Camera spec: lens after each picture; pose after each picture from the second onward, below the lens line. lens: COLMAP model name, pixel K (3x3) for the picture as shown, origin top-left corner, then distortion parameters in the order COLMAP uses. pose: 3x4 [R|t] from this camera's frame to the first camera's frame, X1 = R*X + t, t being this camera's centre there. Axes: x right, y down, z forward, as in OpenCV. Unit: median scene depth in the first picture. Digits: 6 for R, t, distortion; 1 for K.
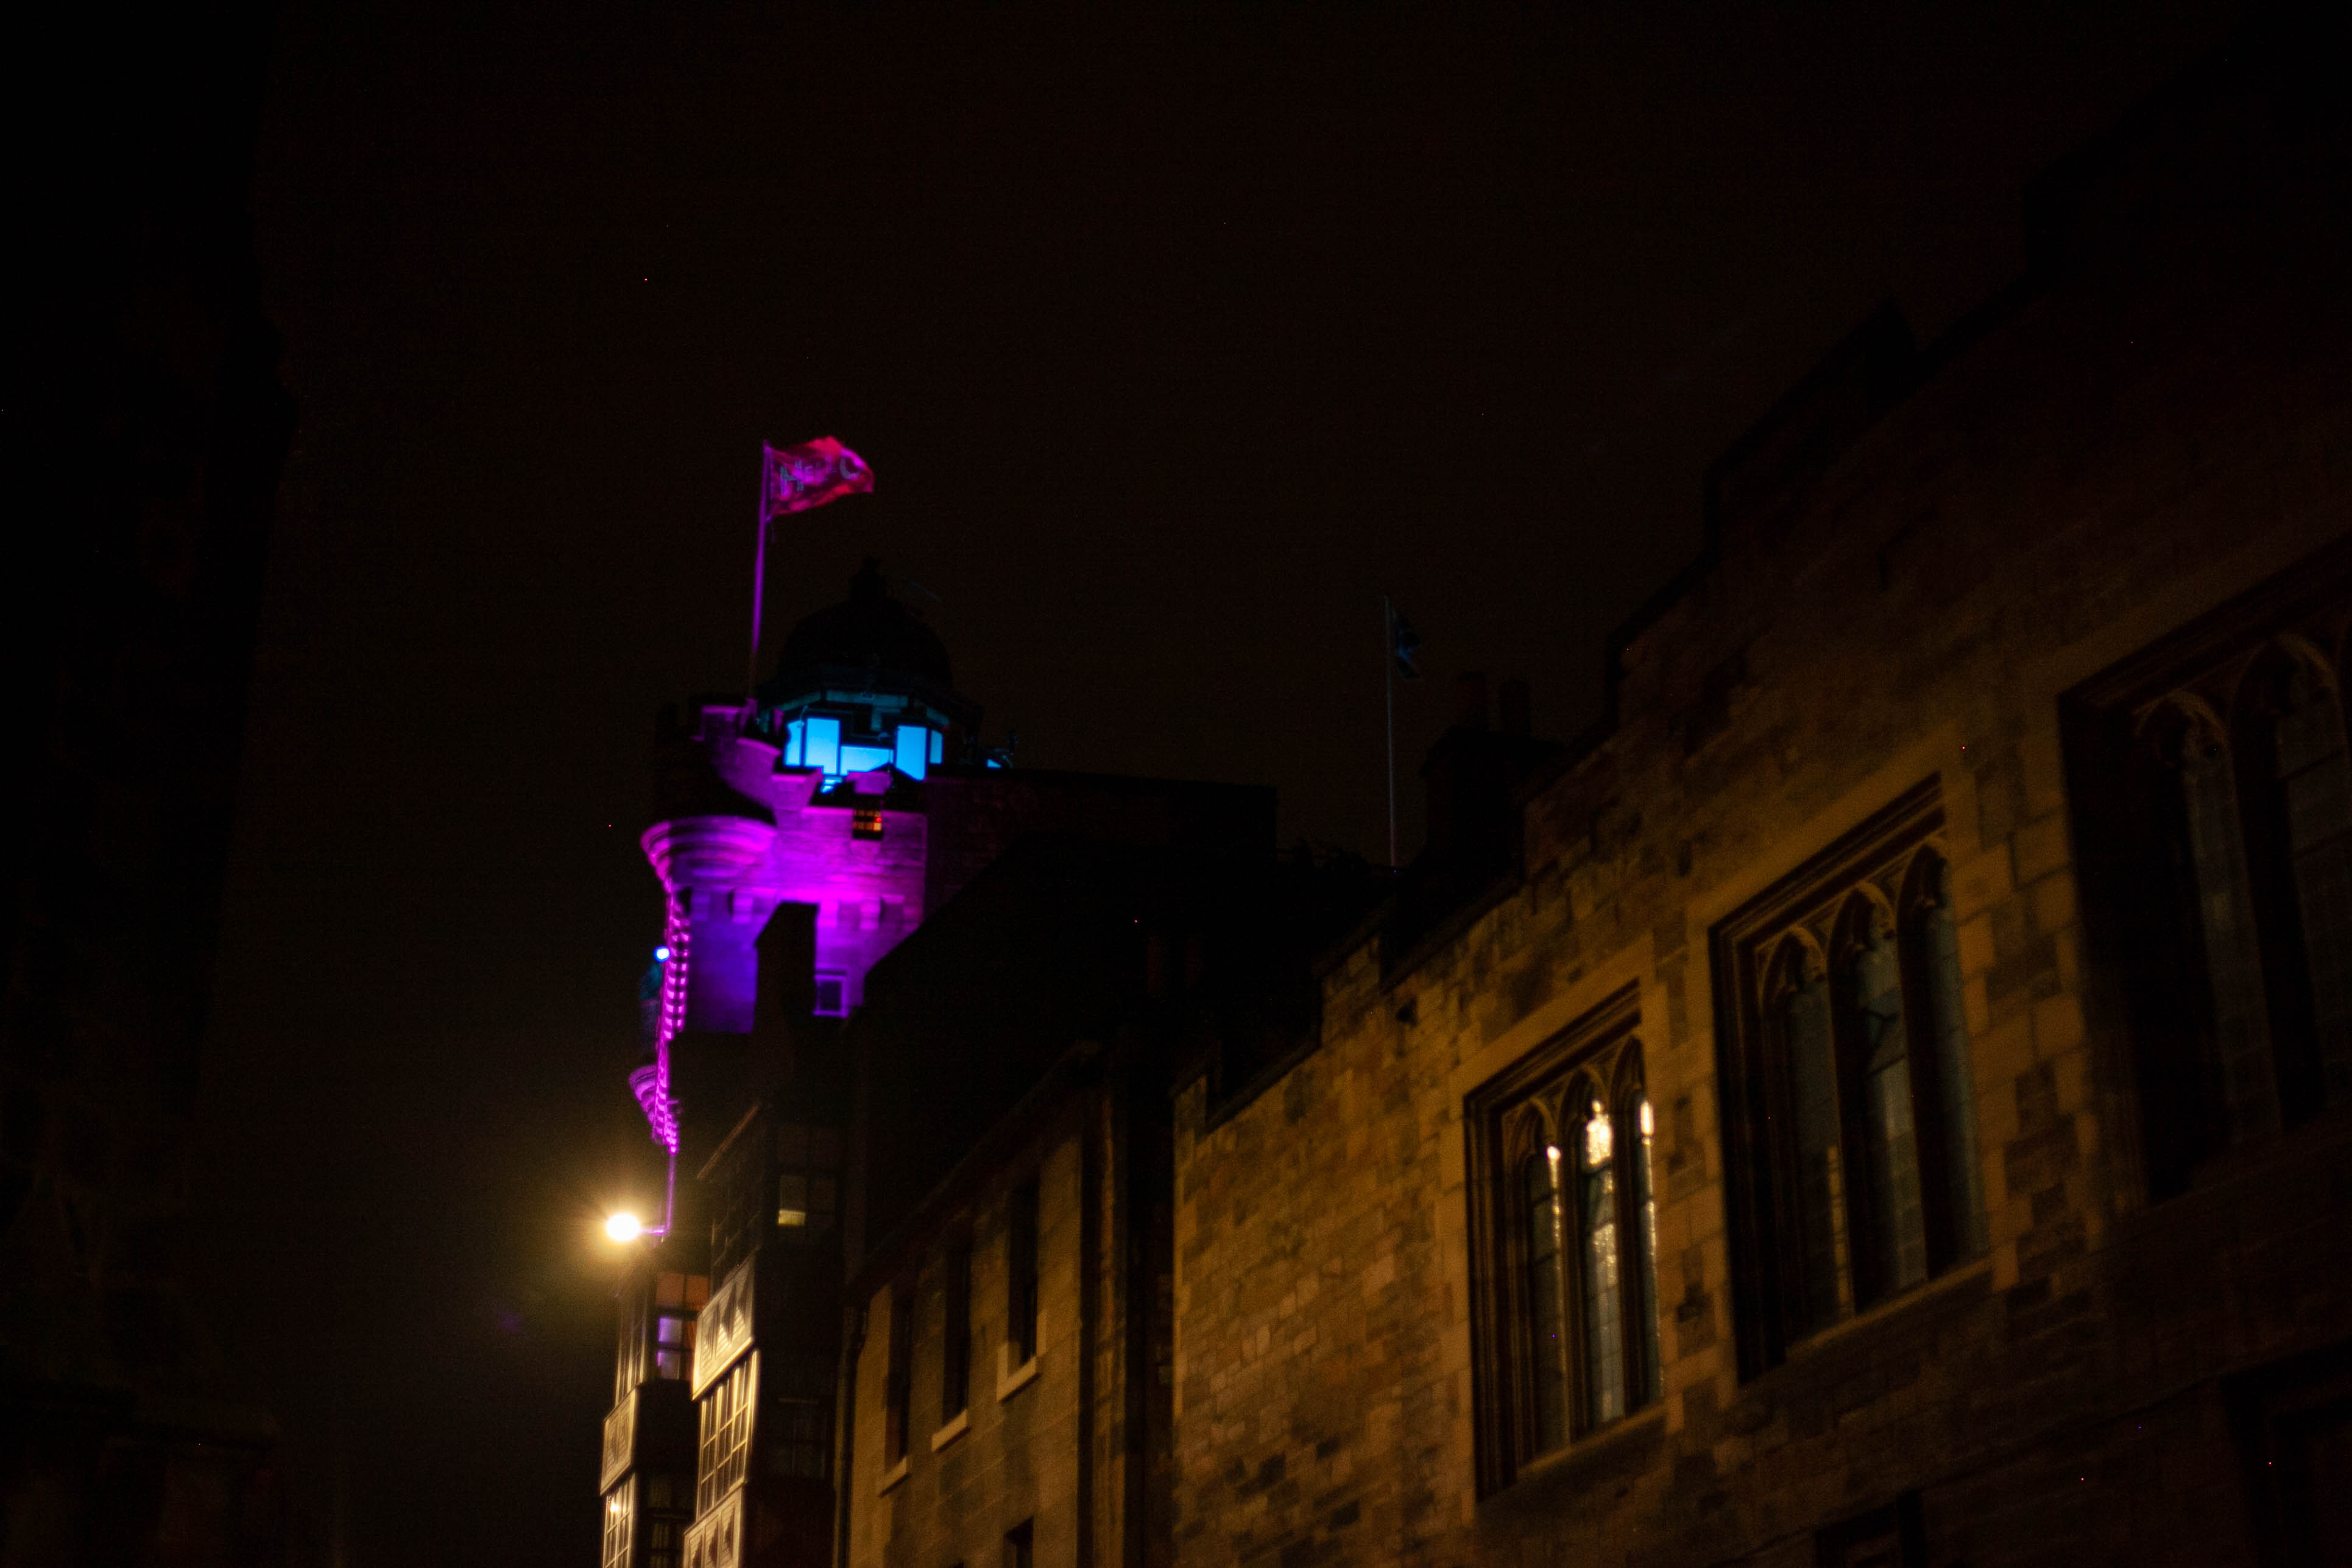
lens RADIAL K [[3356.0, 0, 1174.5], [0, 3356.0, 781.8], [0, 0, 1]] dist [-0.108408, 0.000000]
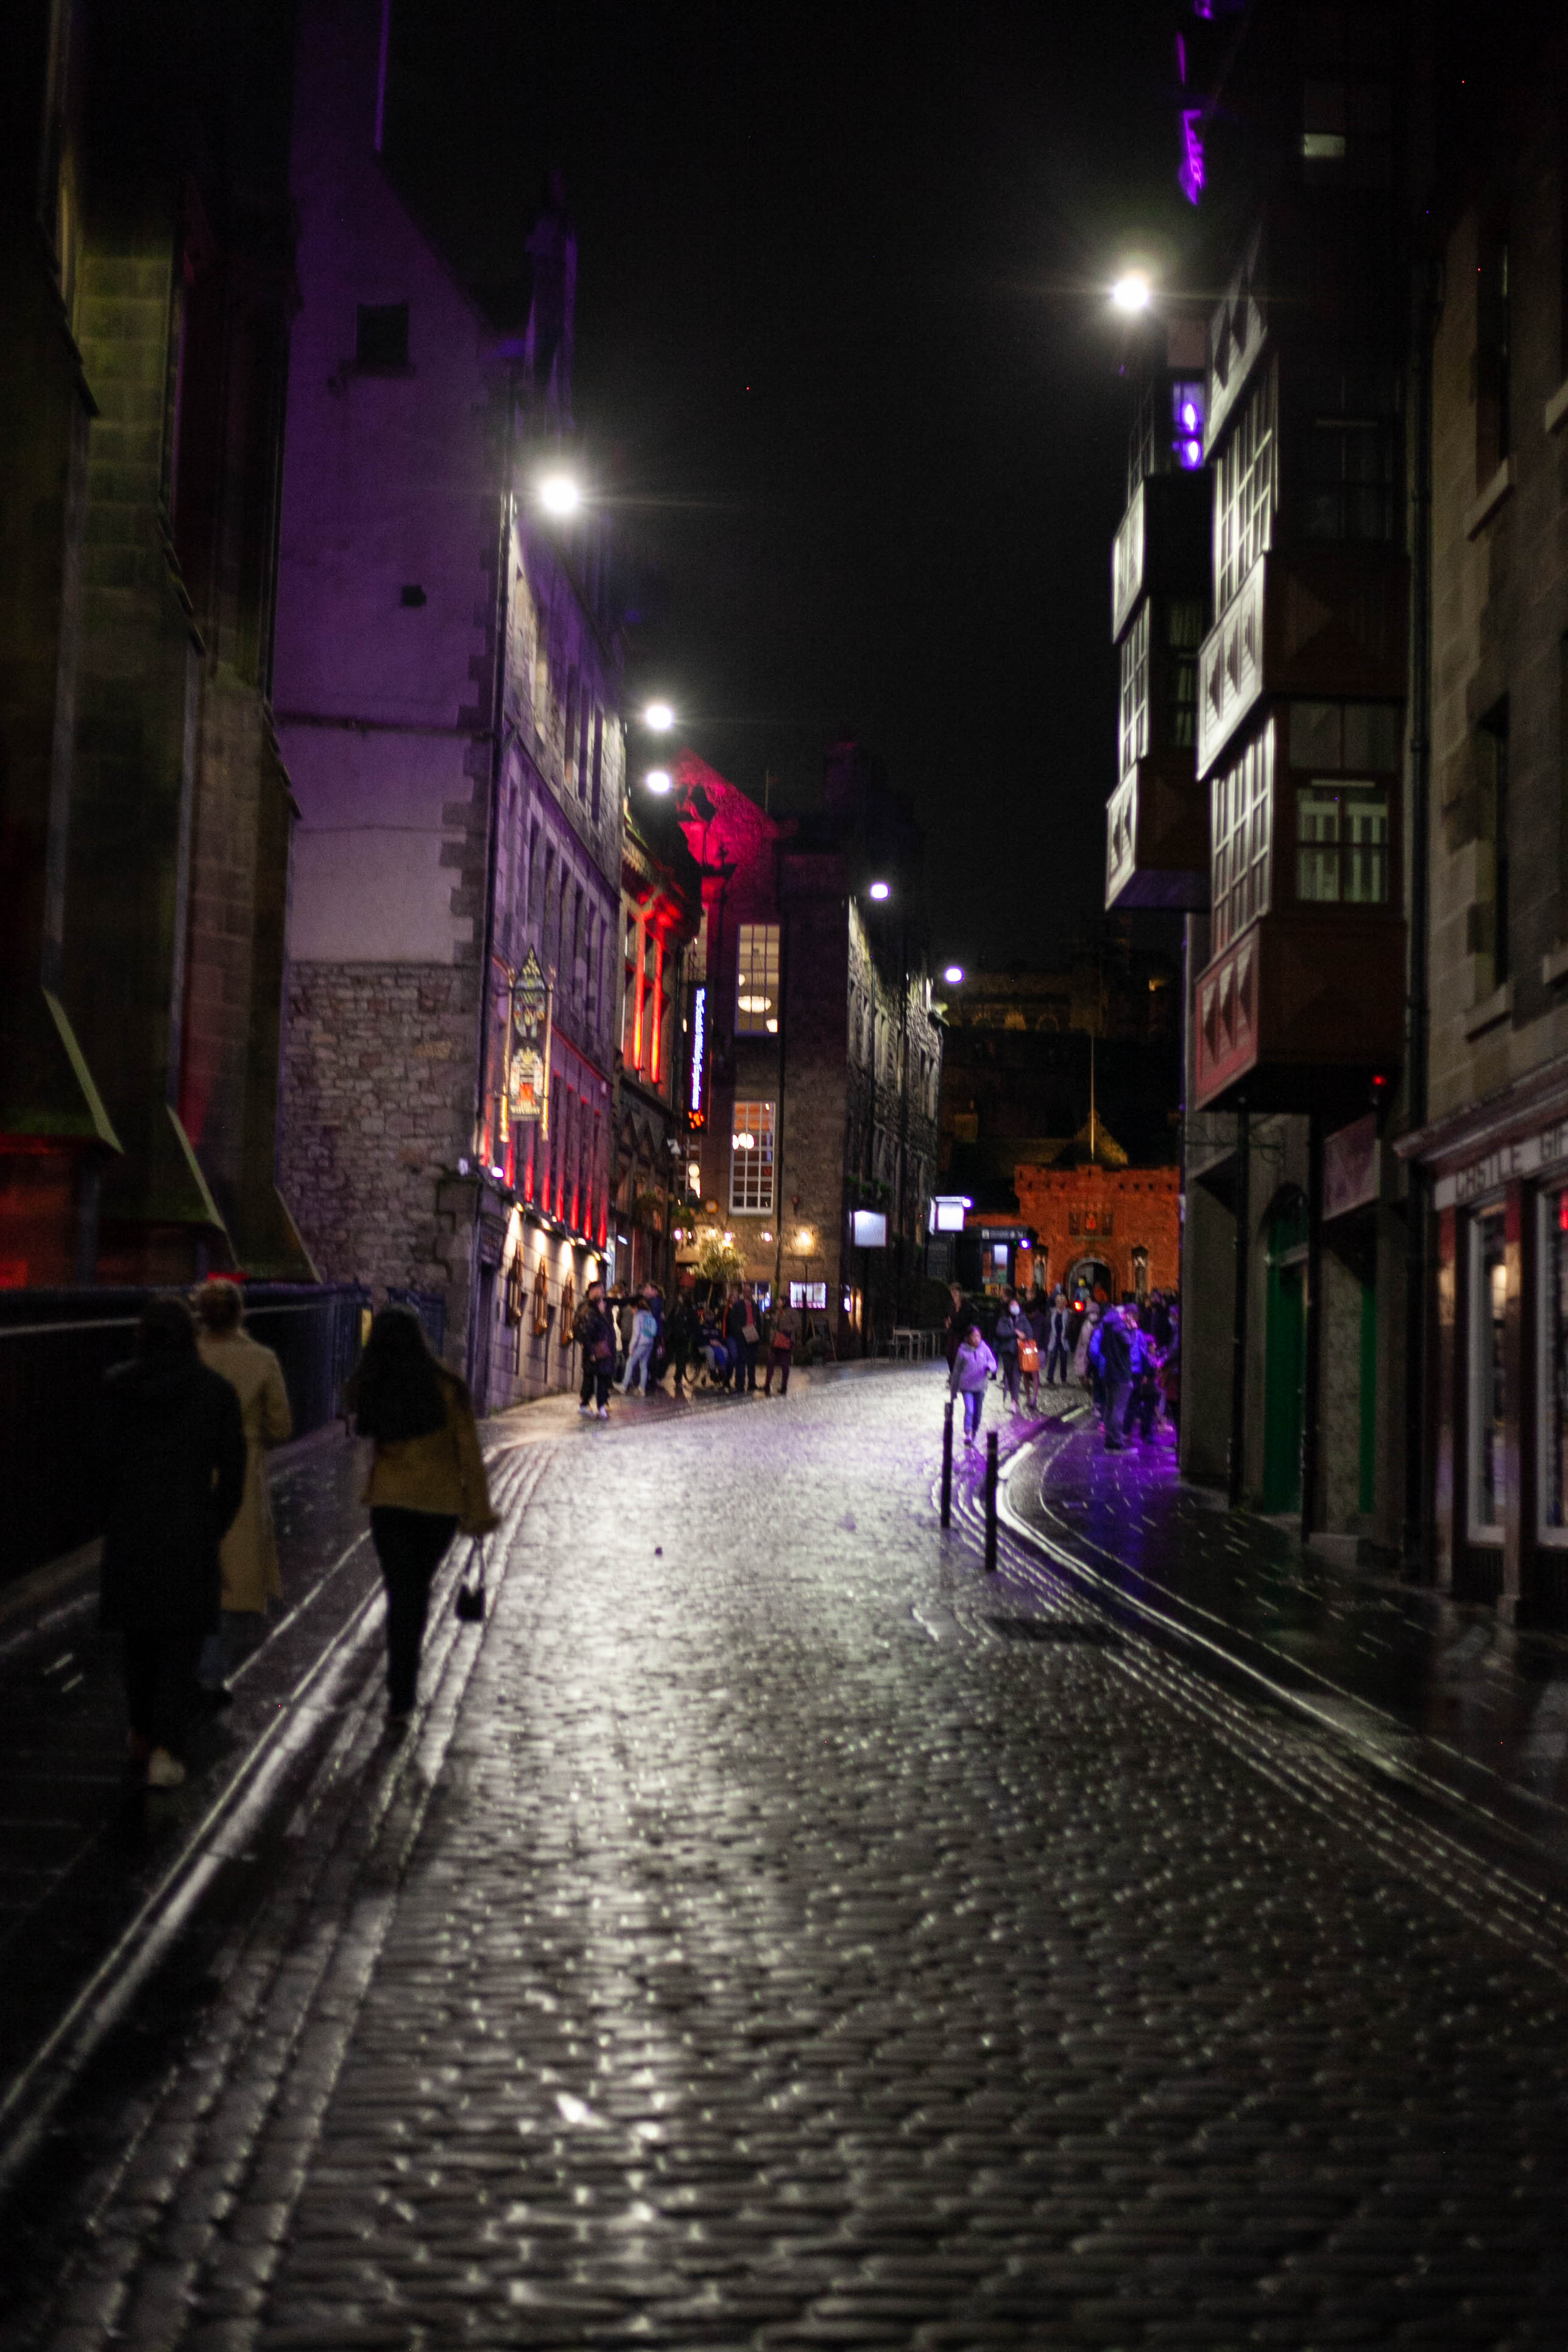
lens RADIAL K [[3356.0, 0, 780.5], [0, 3356.0, 1177.0], [0, 0, 1]] dist [-0.108408, 0.000000]
pose [[0.949631, -0.003613, -0.313348, -0.013900], [0.100788, 0.950325, 0.294489, 0.111286], [0.296718, -0.311238, 0.902823, 0.308079]]
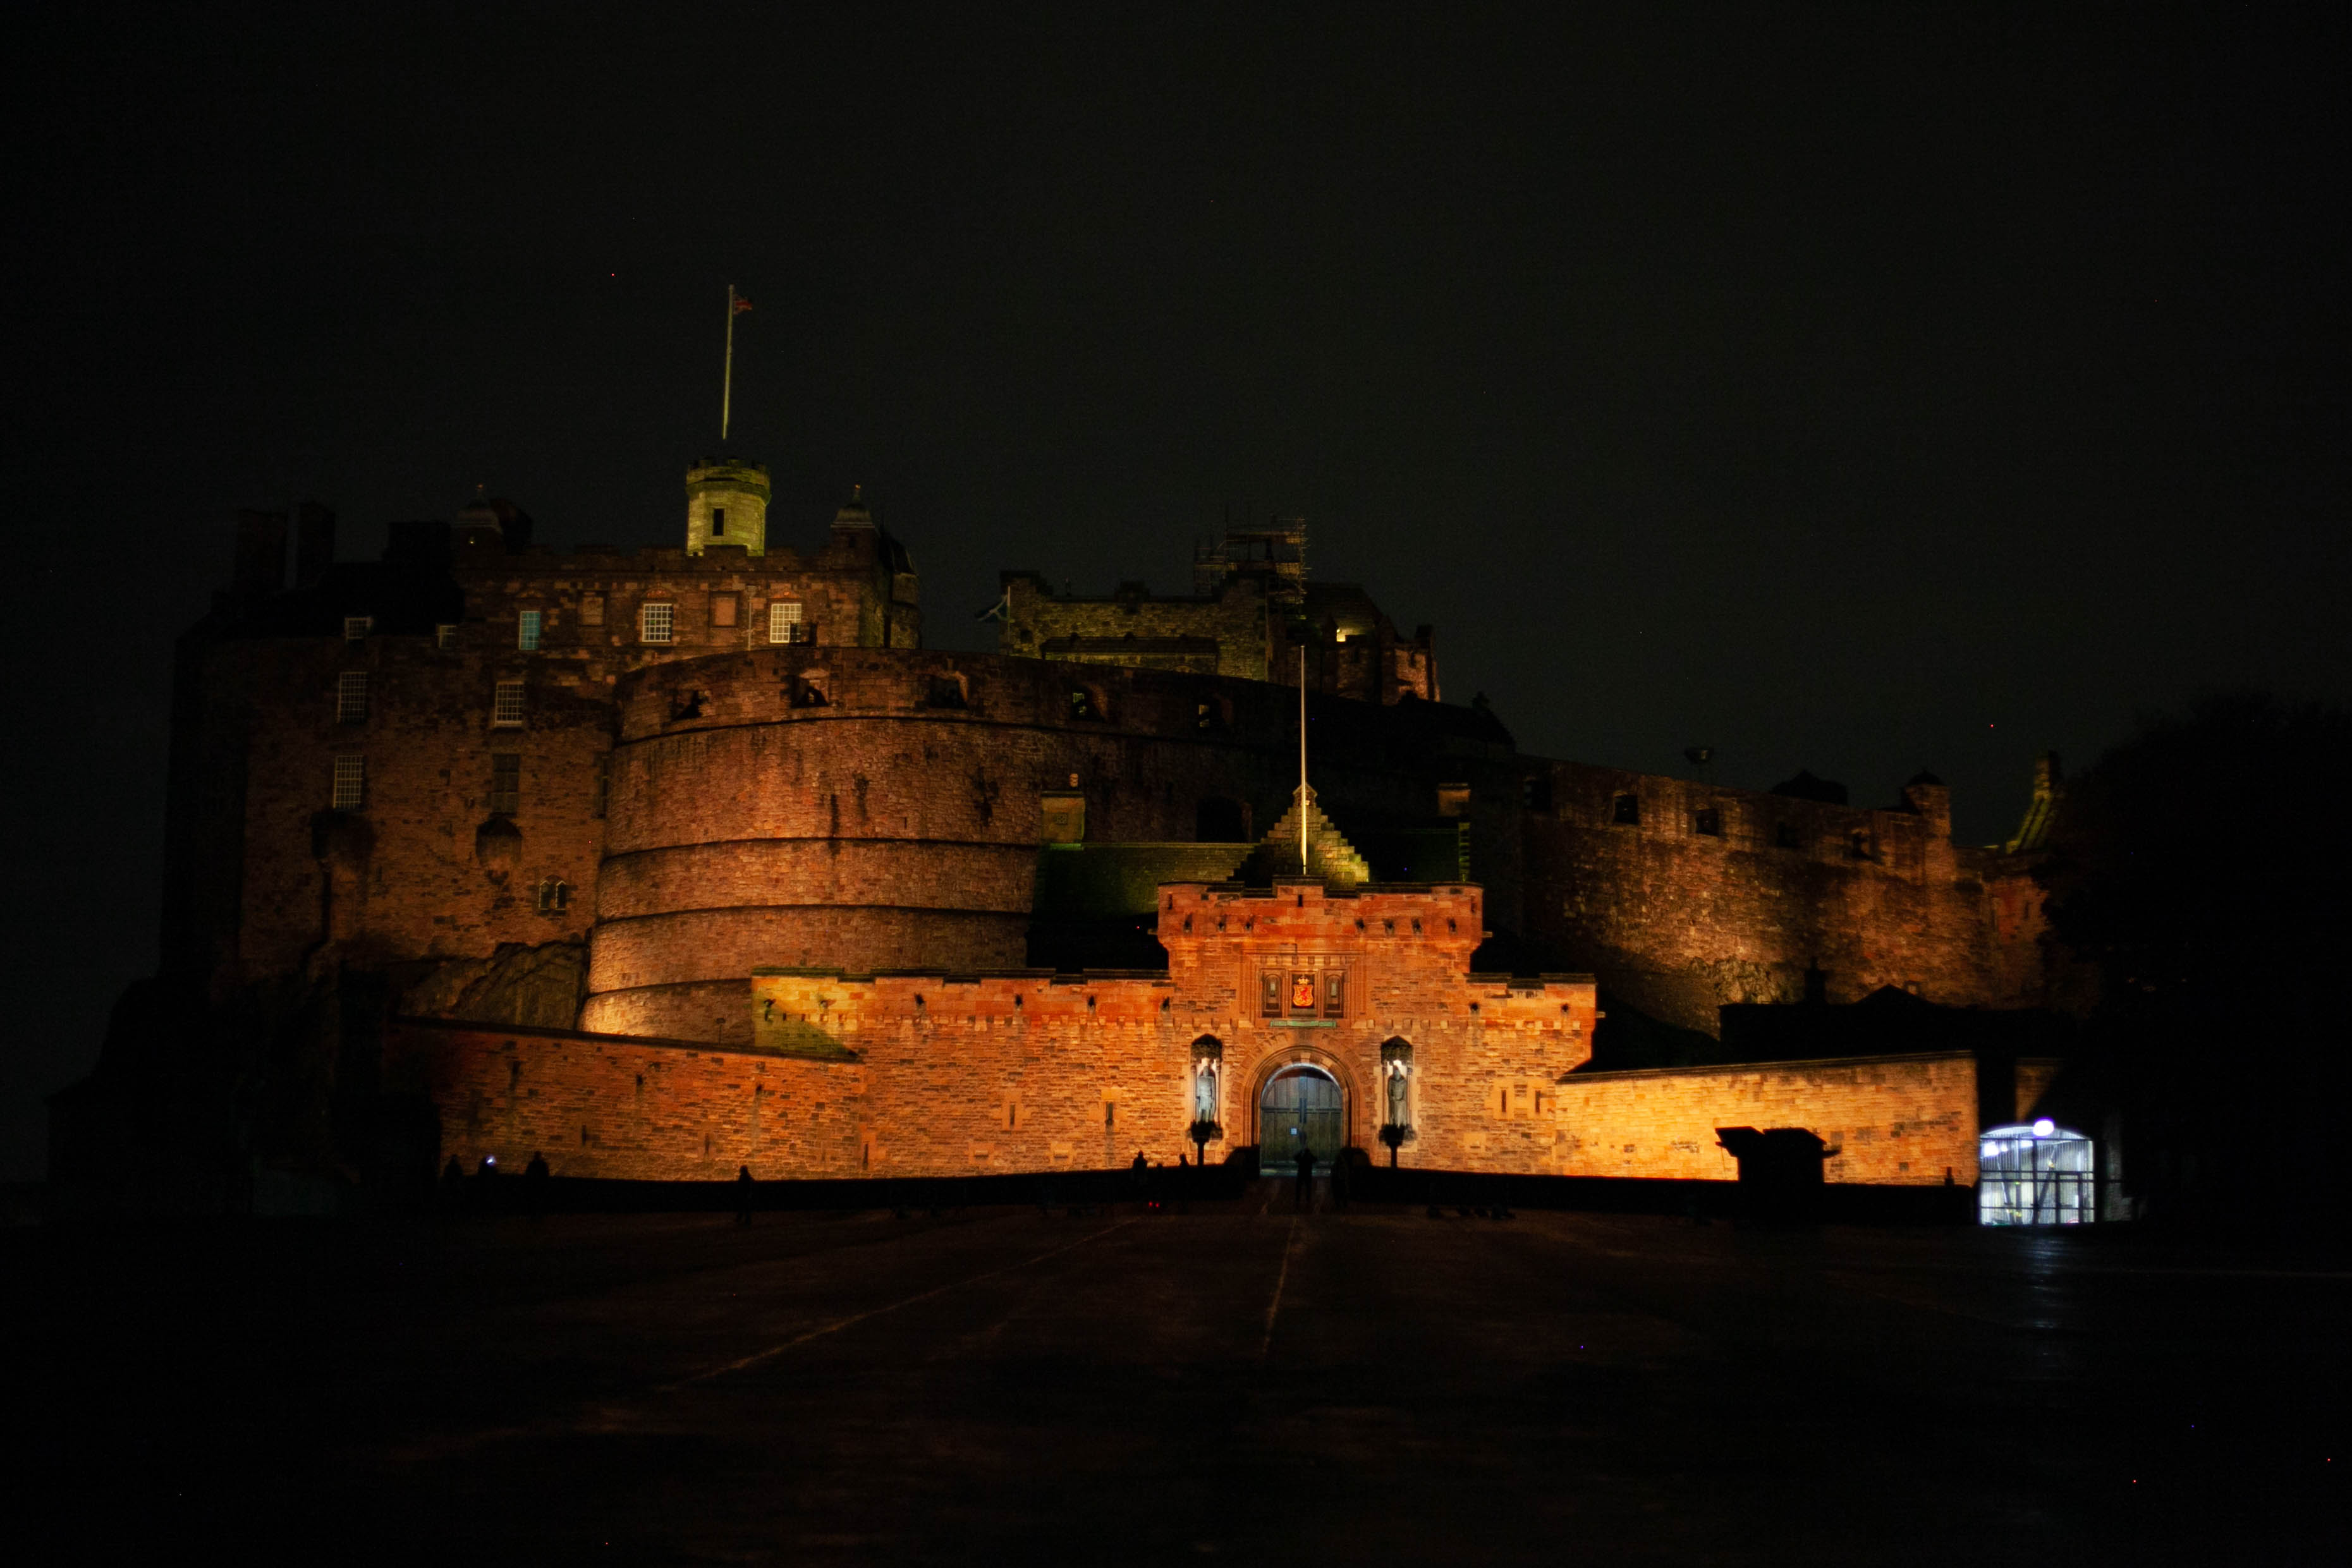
lens RADIAL K [[3355.8, 0, 1175.5], [0, 3355.8, 783.8], [0, 0, 1]] dist [-0.108408, 0.000000]
pose [[0.976603, -0.023604, -0.213750, -0.782163], [0.076790, 0.966707, 0.244090, 1.012801], [0.200873, -0.254793, 0.945902, 2.825883]]
